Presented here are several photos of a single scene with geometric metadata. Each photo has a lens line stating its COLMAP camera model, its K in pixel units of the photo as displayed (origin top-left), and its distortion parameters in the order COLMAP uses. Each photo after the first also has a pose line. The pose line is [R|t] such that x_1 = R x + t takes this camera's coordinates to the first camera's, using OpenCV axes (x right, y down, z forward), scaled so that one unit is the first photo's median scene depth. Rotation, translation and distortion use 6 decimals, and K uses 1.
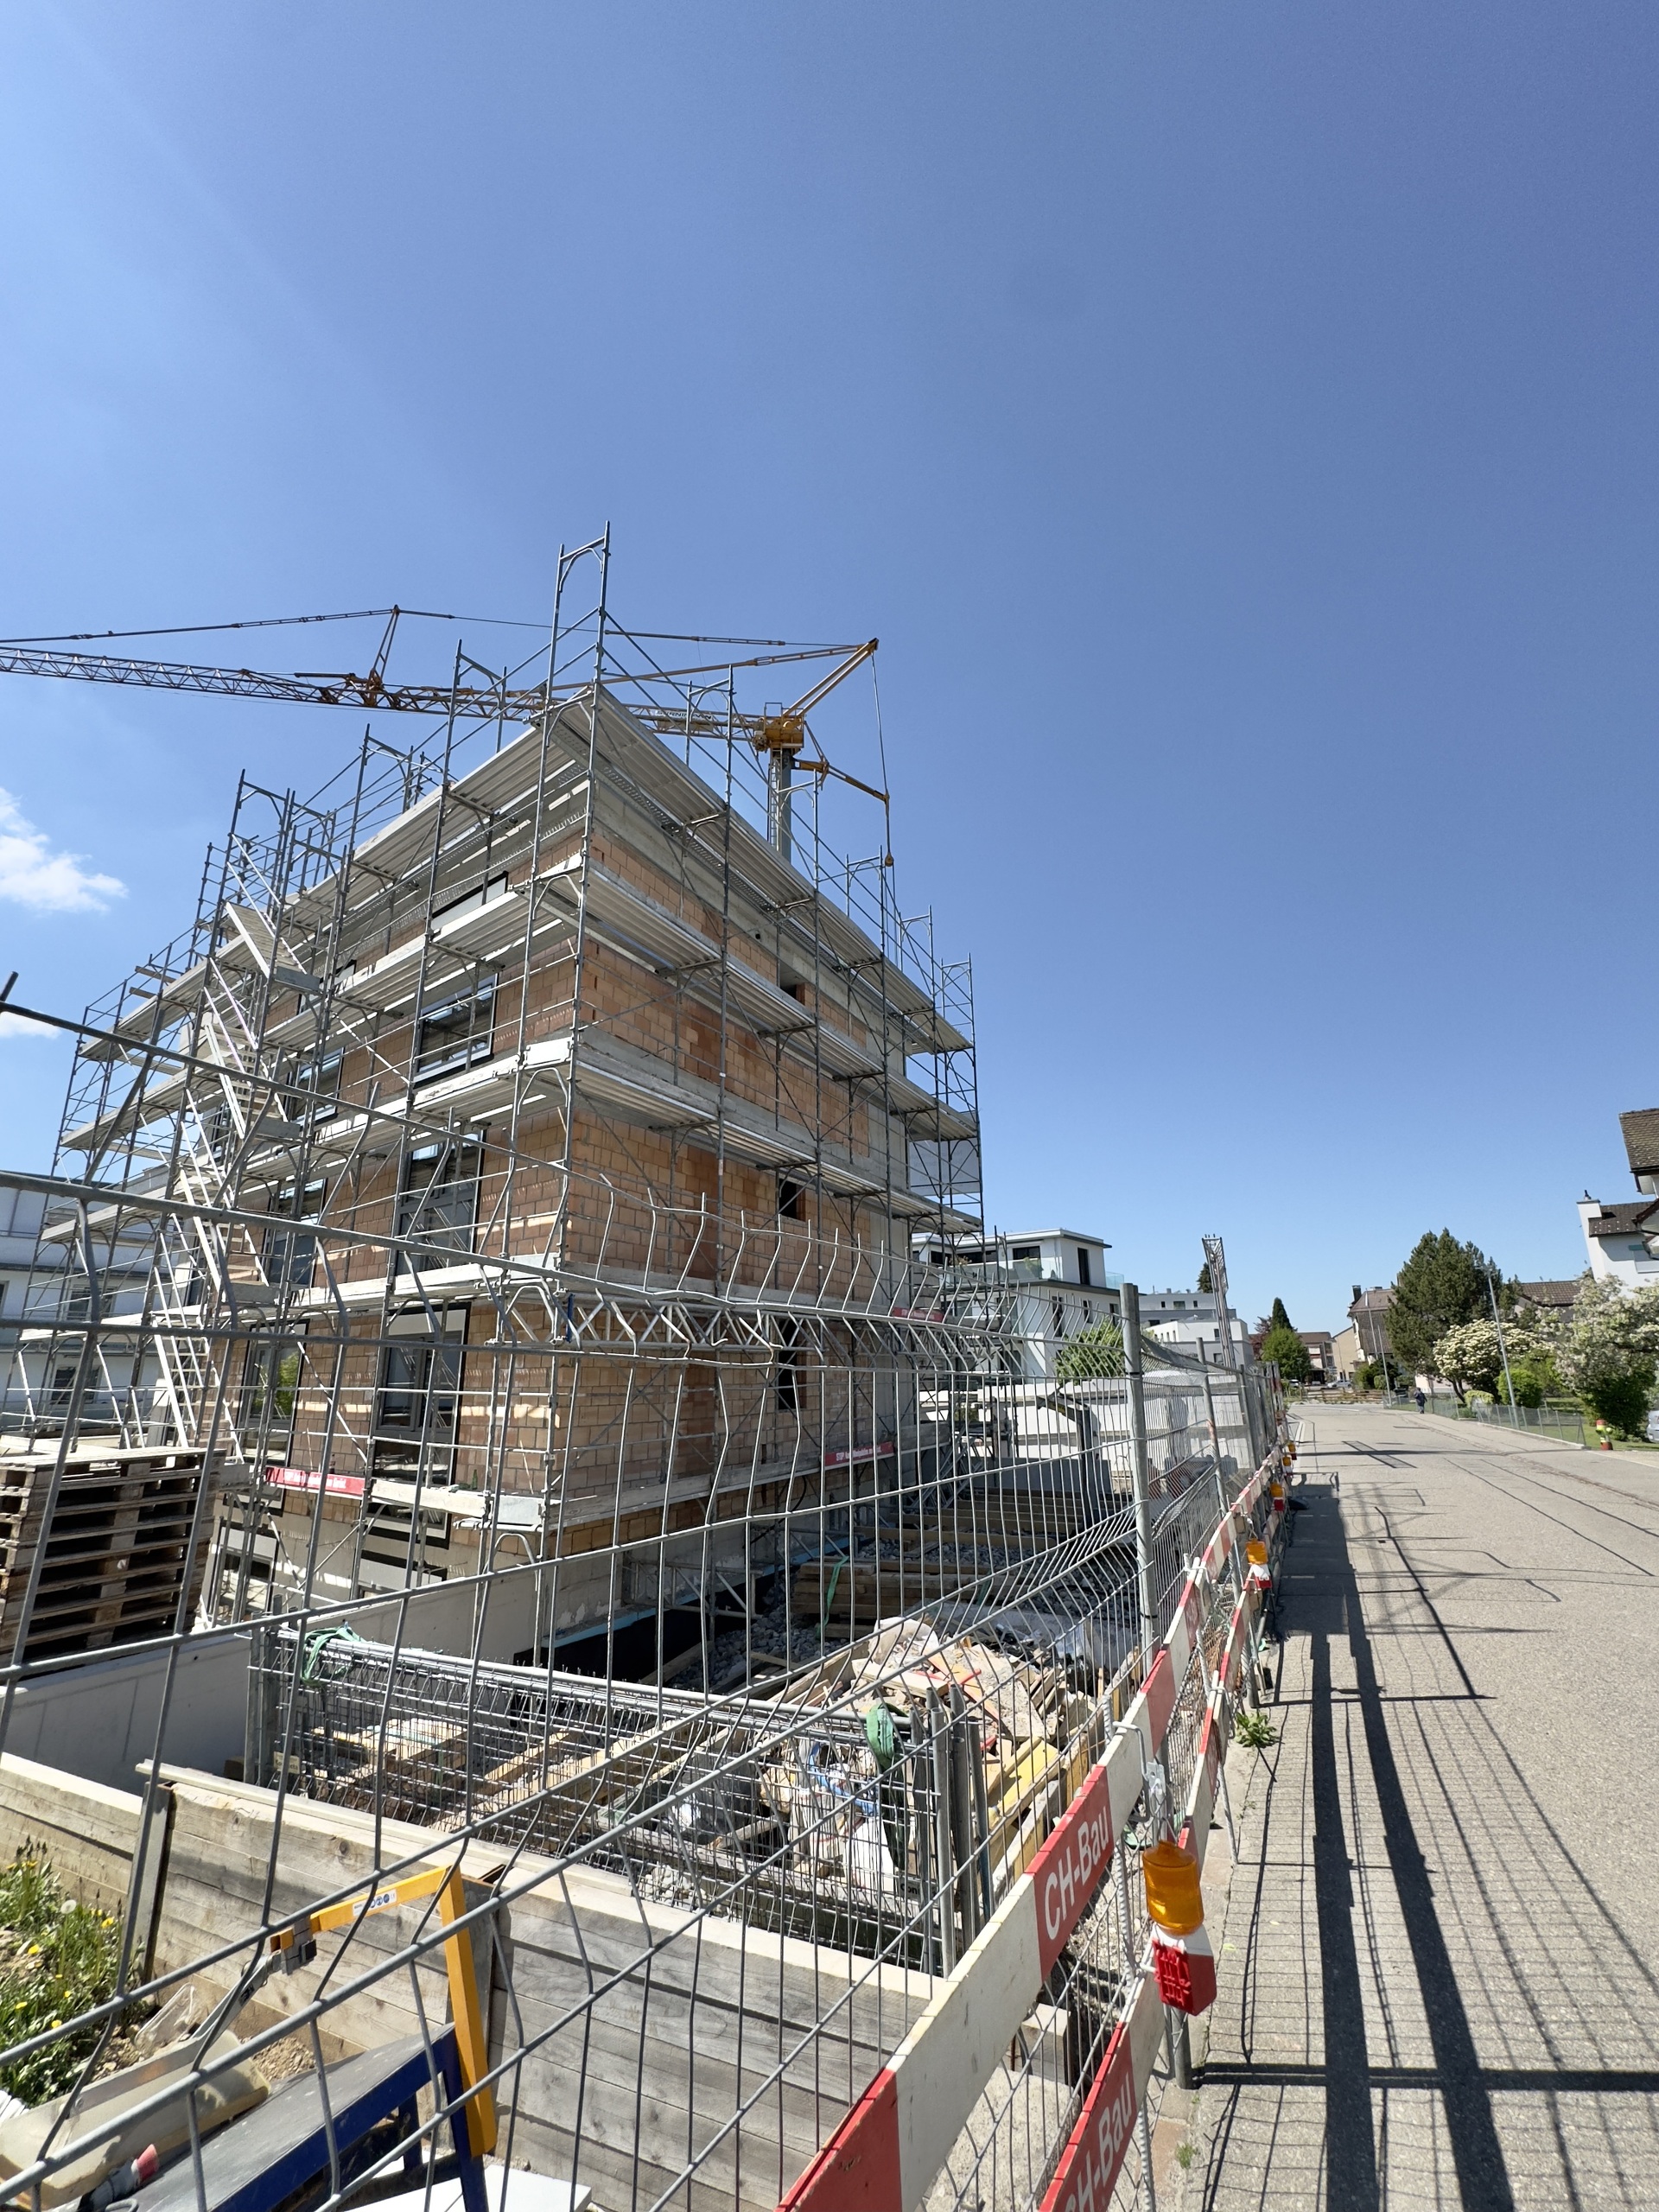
lens RADIAL K [[996.3, 0, 829.5], [0, 996.3, 1106.0], [0, 0, 1]] dist [-0.000072, -0.000005]
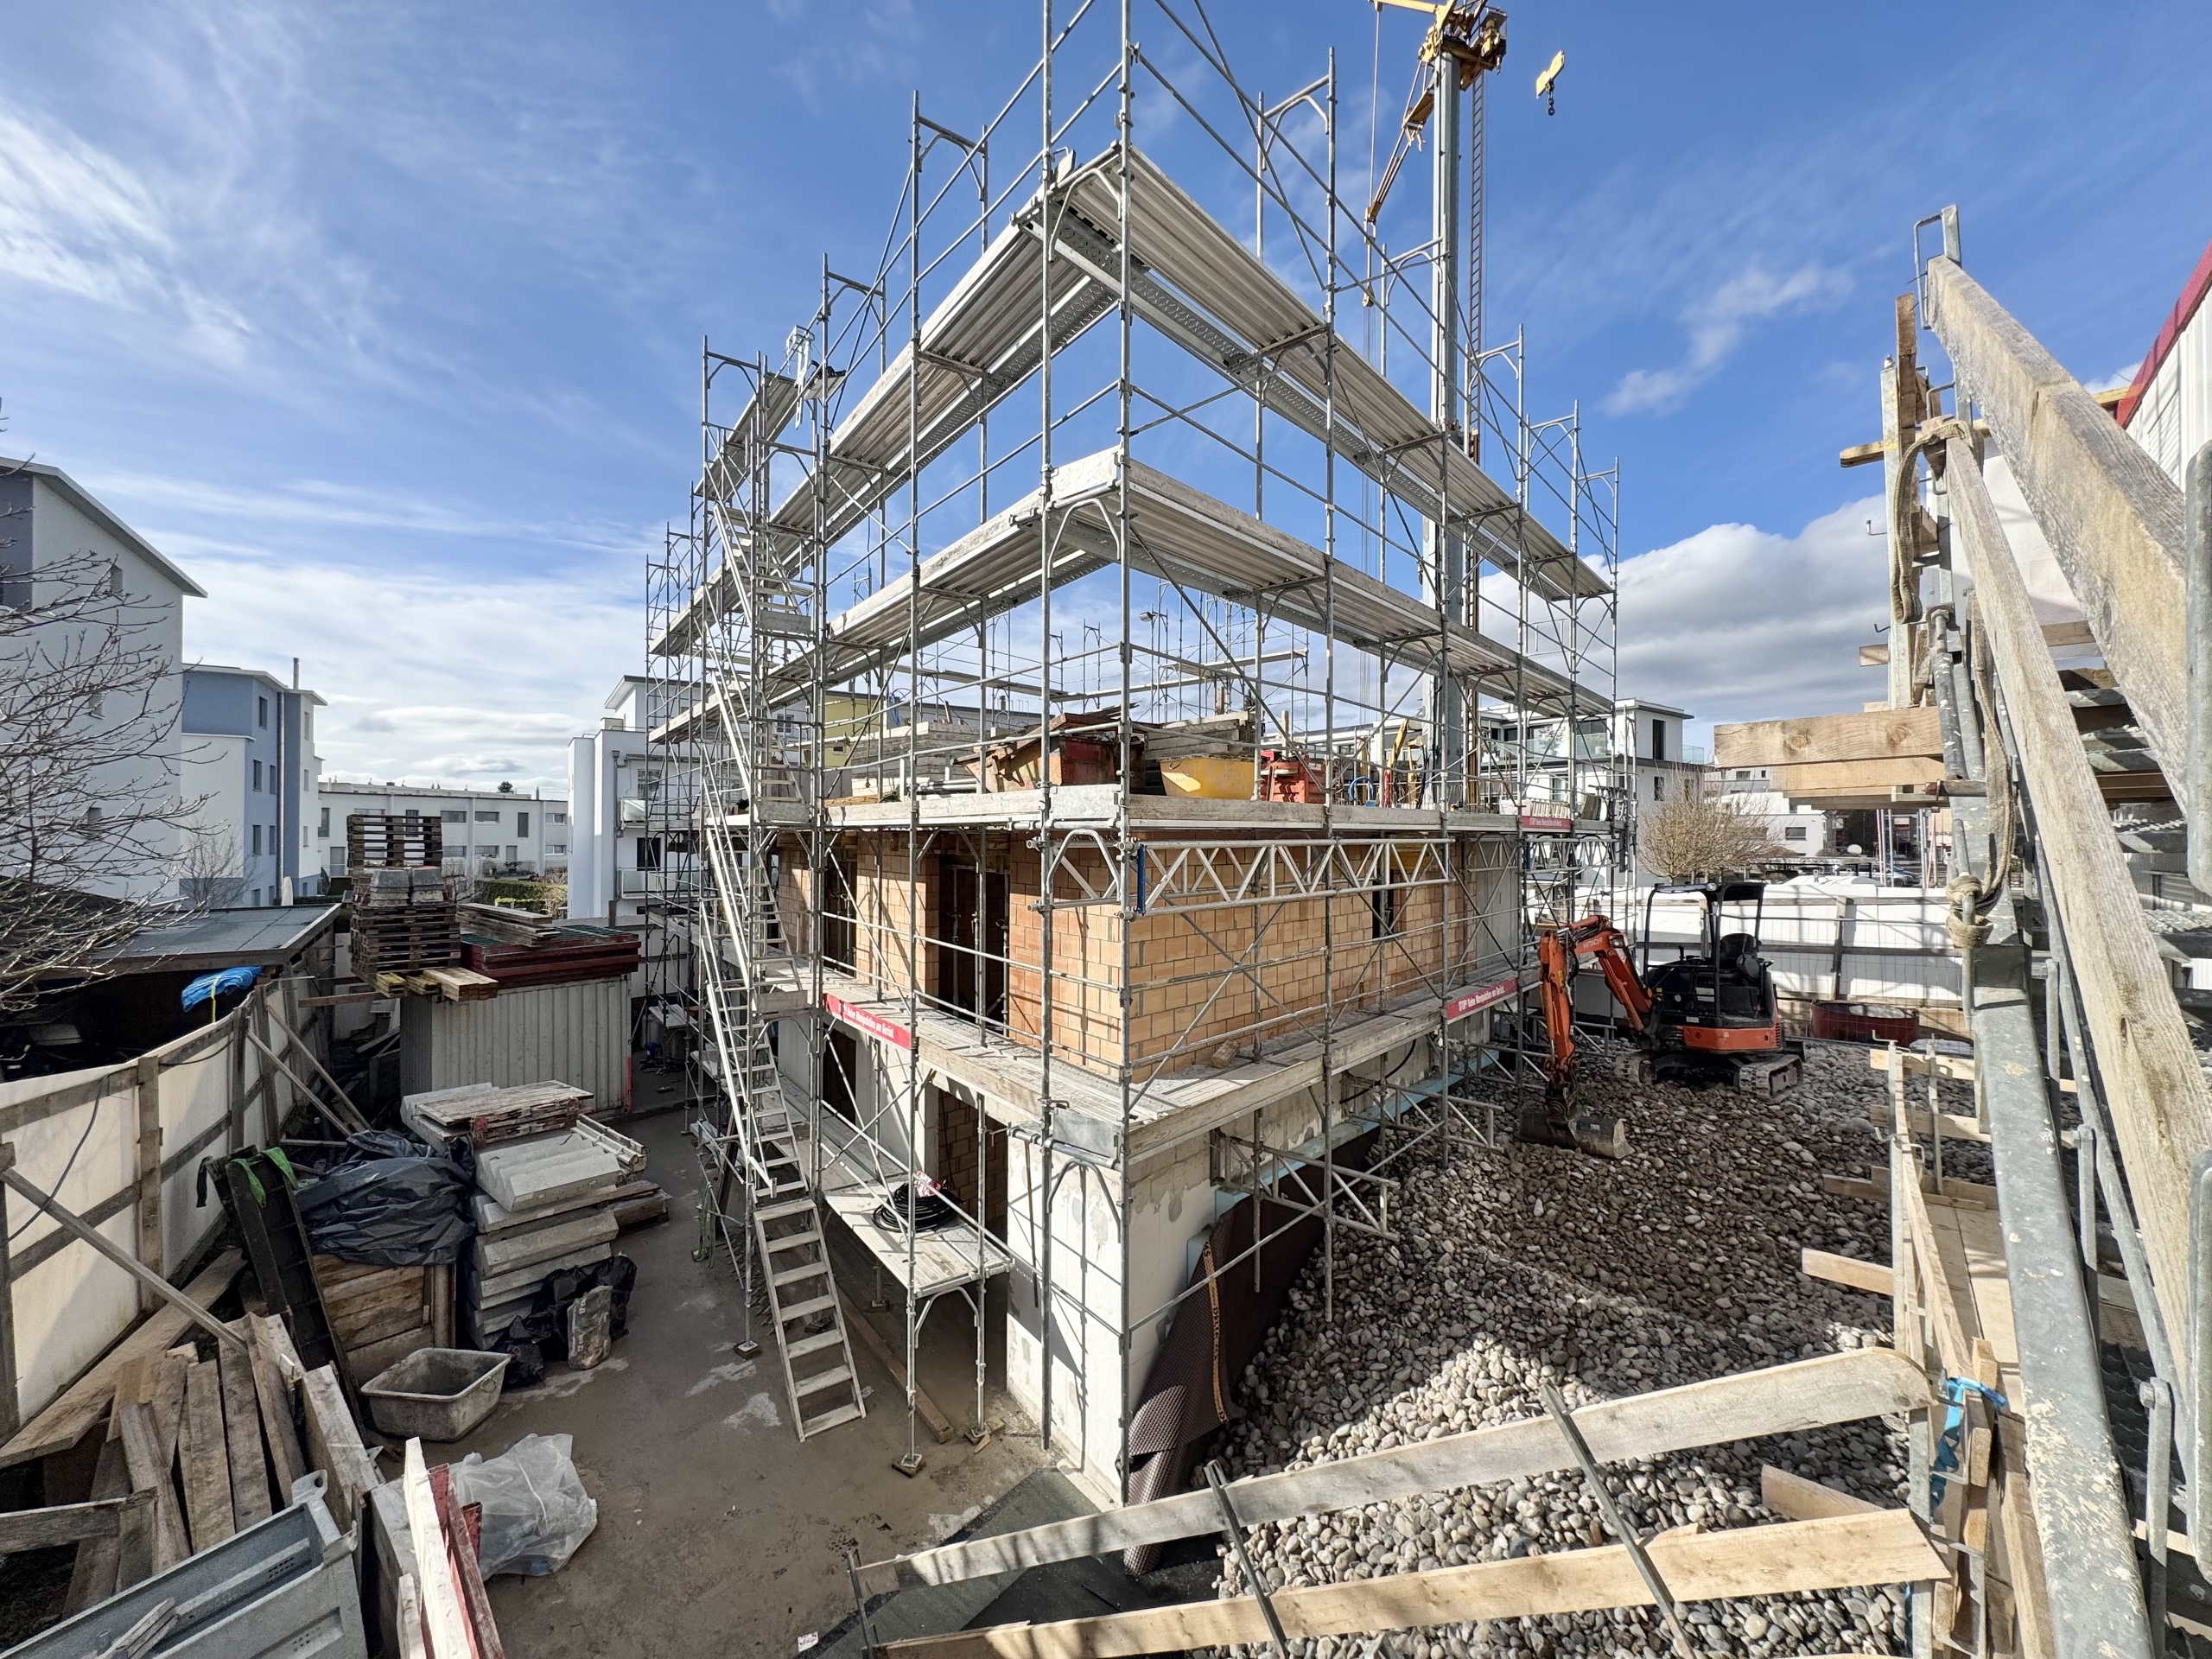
lens RADIAL K [[884.7, 0, 1102.1], [0, 884.7, 827.6], [0, 0, 1]] dist [0.002198, 0.000598]
pose [[0.969063, 0.009135, -0.246645, -0.104852], [0.055492, 0.965665, 0.253794, 0.017845], [0.240494, -0.259629, 0.935283, 0.331153]]
